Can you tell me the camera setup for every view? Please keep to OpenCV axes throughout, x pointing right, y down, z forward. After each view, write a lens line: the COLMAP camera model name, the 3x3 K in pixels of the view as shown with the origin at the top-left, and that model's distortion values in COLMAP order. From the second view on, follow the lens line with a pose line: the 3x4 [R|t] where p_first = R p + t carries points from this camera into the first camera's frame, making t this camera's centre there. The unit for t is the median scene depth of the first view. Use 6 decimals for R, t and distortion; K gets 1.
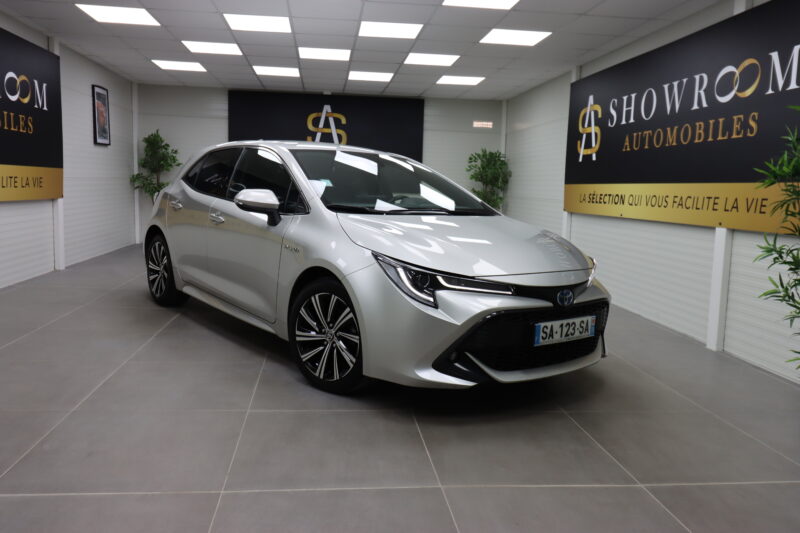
lens RADIAL K [[634.0, 0, 384.8], [0, 634.0, 272.9], [0, 0, 1]] dist [0.008062, 0.000264]
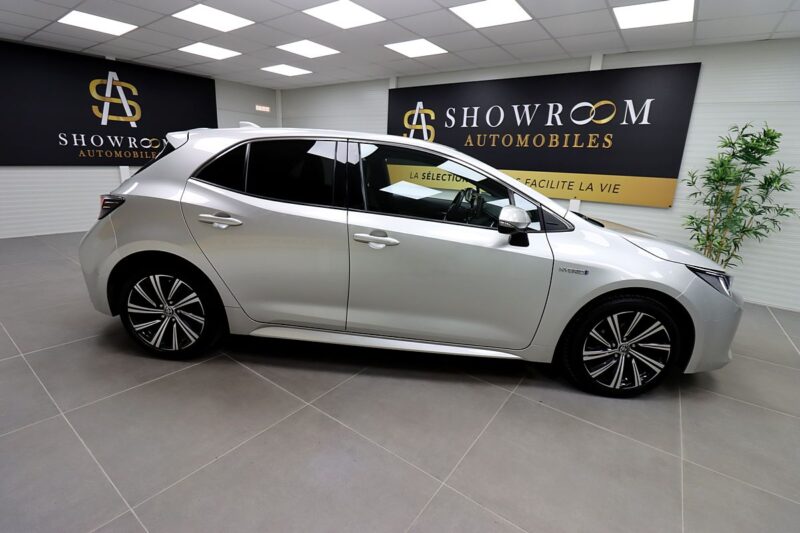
lens RADIAL K [[383.3, 0, 396.6], [0, 383.3, 261.0], [0, 0, 1]] dist [-0.008729, -0.000110]
pose [[0.669010, -0.191458, 0.718171, -0.505292], [0.078778, 0.979076, 0.187628, -0.124674], [-0.739067, -0.068949, 0.670094, 0.572403]]
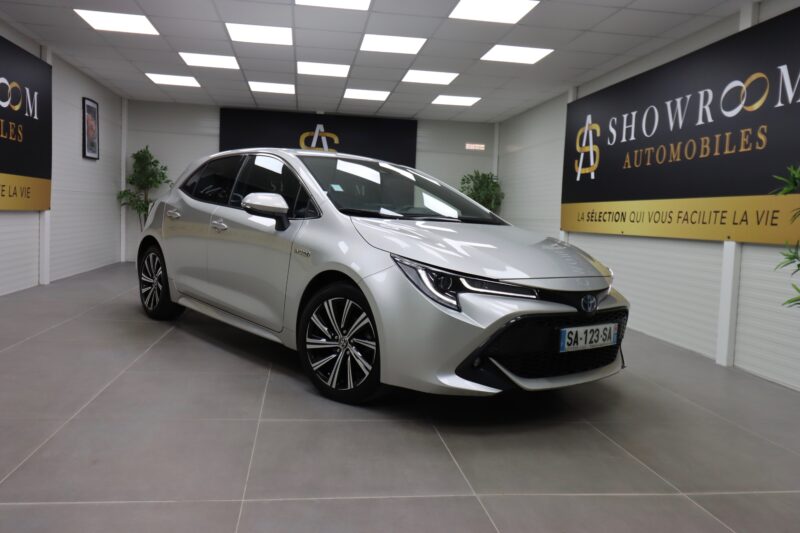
lens RADIAL K [[634.0, 0, 387.1], [0, 634.0, 272.4], [0, 0, 1]] dist [0.008062, 0.000264]
pose [[0.999302, 0.009354, 0.036170, -0.037313], [-0.007655, 0.998874, -0.046826, 0.024756], [-0.036567, 0.046517, 0.998248, 0.025008]]
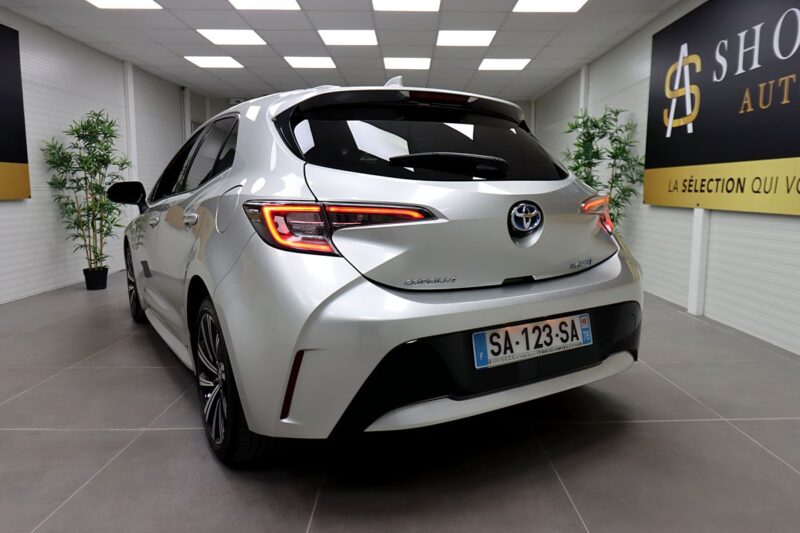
lens RADIAL K [[561.9, 0, 401.0], [0, 561.9, 251.1], [0, 0, 1]] dist [0.001741, -0.000282]
pose [[0.993256, -0.007832, -0.115678, 0.099244], [0.005164, 0.999714, -0.023347, -0.039104], [0.115827, 0.022592, 0.993012, 0.427854]]
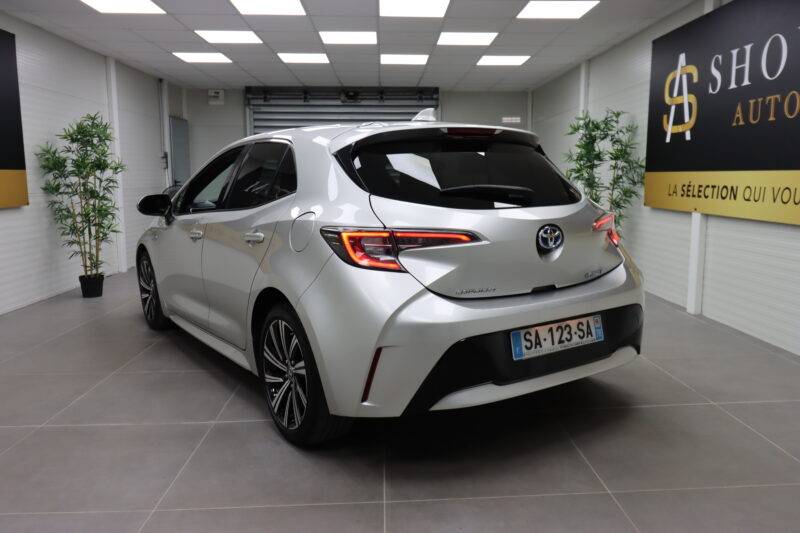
lens RADIAL K [[634.0, 0, 398.4], [0, 634.0, 254.1], [0, 0, 1]] dist [0.008062, 0.000264]
pose [[0.996735, -0.017579, -0.078802, 0.058358], [0.016849, 0.999809, -0.009921, -0.052445], [0.078962, 0.008561, 0.996841, 0.290515]]
